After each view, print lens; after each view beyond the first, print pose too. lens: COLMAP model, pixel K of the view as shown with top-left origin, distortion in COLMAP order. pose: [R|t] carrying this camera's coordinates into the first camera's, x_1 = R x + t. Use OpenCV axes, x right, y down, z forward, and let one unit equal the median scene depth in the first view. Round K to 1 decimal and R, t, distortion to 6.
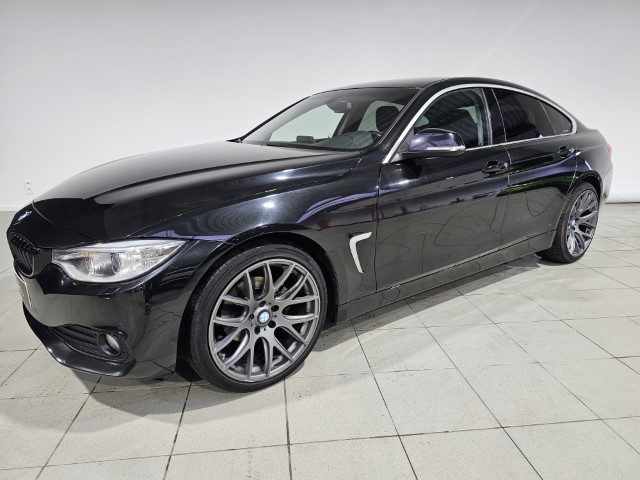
lens RADIAL K [[434.3, 0, 315.2], [0, 434.3, 238.0], [0, 0, 1]] dist [0.060909, -0.030458]
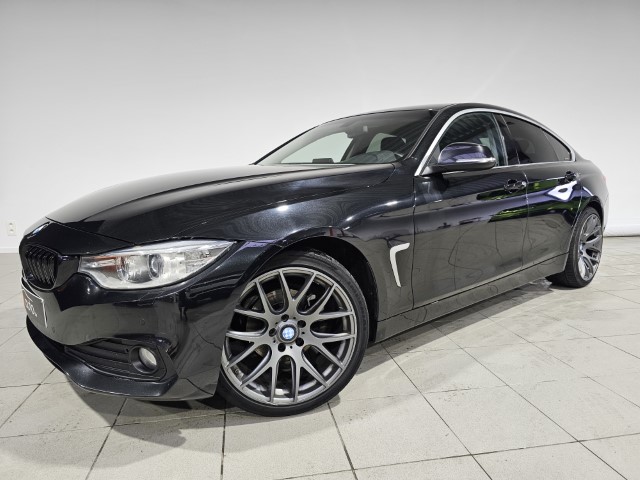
lens RADIAL K [[434.3, 0, 318.8], [0, 434.3, 237.9], [0, 0, 1]] dist [0.060909, -0.030458]
pose [[0.997598, -0.013864, 0.067873, -0.130154], [0.021942, 0.992561, -0.119756, 0.082634], [-0.065708, 0.120958, 0.990481, 0.053562]]
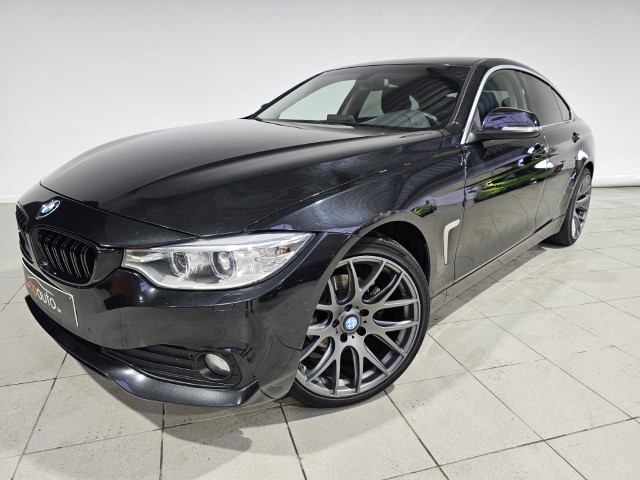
lens RADIAL K [[434.3, 0, 325.2], [0, 434.3, 238.2], [0, 0, 1]] dist [0.060909, -0.030458]
pose [[0.978920, -0.028506, 0.202243, -0.317015], [0.023558, 0.999362, 0.026830, -0.003883], [-0.202879, -0.021500, 0.978968, 0.148628]]
